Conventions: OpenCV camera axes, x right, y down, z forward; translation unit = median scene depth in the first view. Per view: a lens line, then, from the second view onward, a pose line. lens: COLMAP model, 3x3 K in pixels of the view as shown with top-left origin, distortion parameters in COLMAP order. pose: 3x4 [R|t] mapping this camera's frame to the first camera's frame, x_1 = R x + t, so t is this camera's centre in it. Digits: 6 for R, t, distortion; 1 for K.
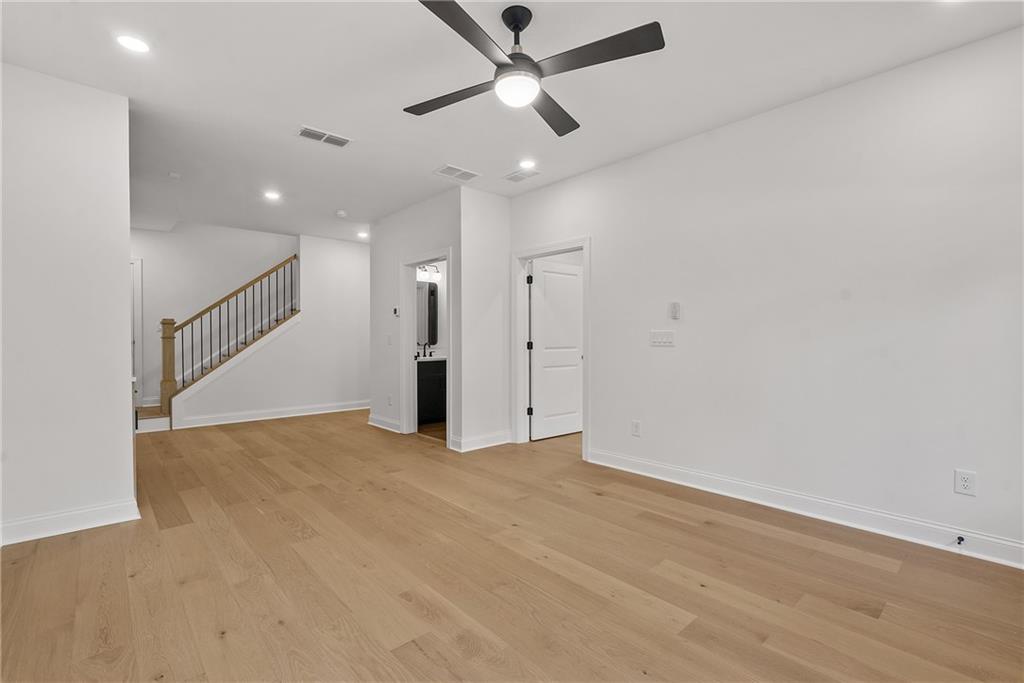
lens RADIAL K [[461.0, 0, 509.7], [0, 461.0, 337.7], [0, 0, 1]] dist [0.000719, 0.000336]
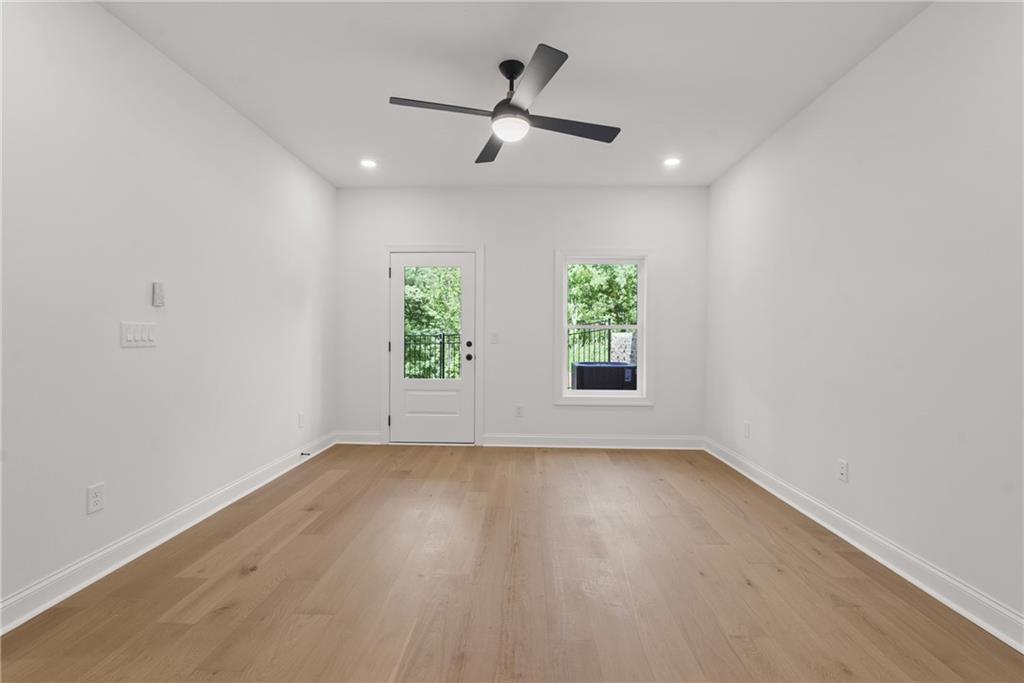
lens RADIAL K [[466.5, 0, 506.4], [0, 466.5, 337.2], [0, 0, 1]] dist [-0.000767, -0.000116]
pose [[-0.716589, -0.003512, 0.697487, -0.495157], [-0.002844, 0.999994, 0.002113, 0.001818], [-0.697490, -0.000470, -0.716594, 1.128169]]
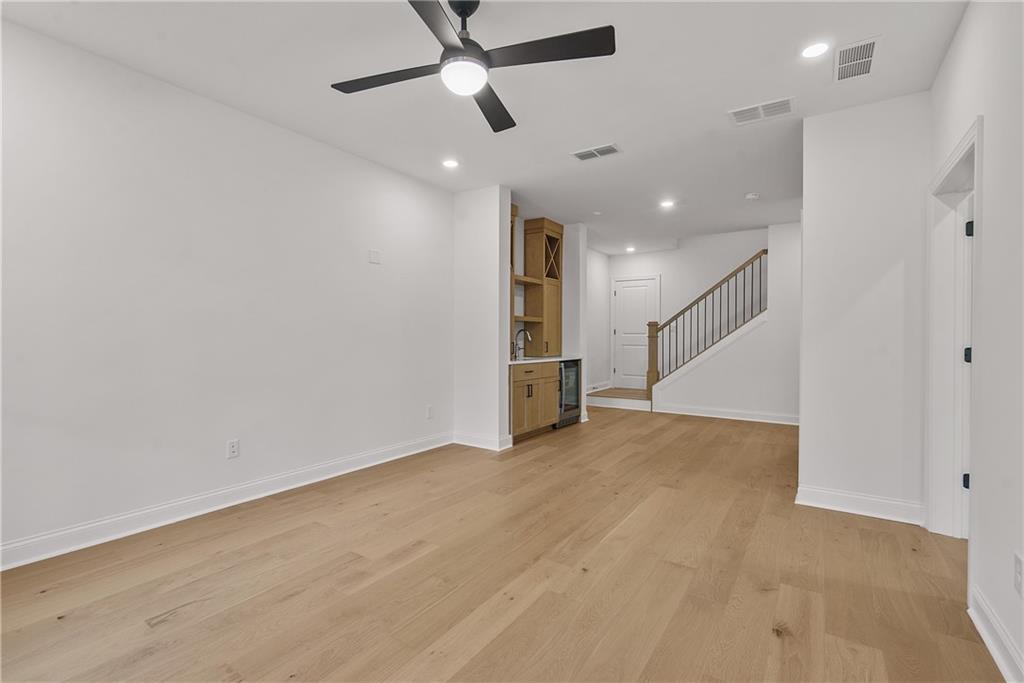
lens RADIAL K [[461.0, 0, 509.7], [0, 461.0, 337.7], [0, 0, 1]] dist [0.000719, 0.000336]
pose [[0.248057, 0.006718, -0.968722, 0.582996], [-0.007766, 0.999958, 0.004945, -0.001696], [0.968714, 0.006297, 0.248099, 0.516059]]
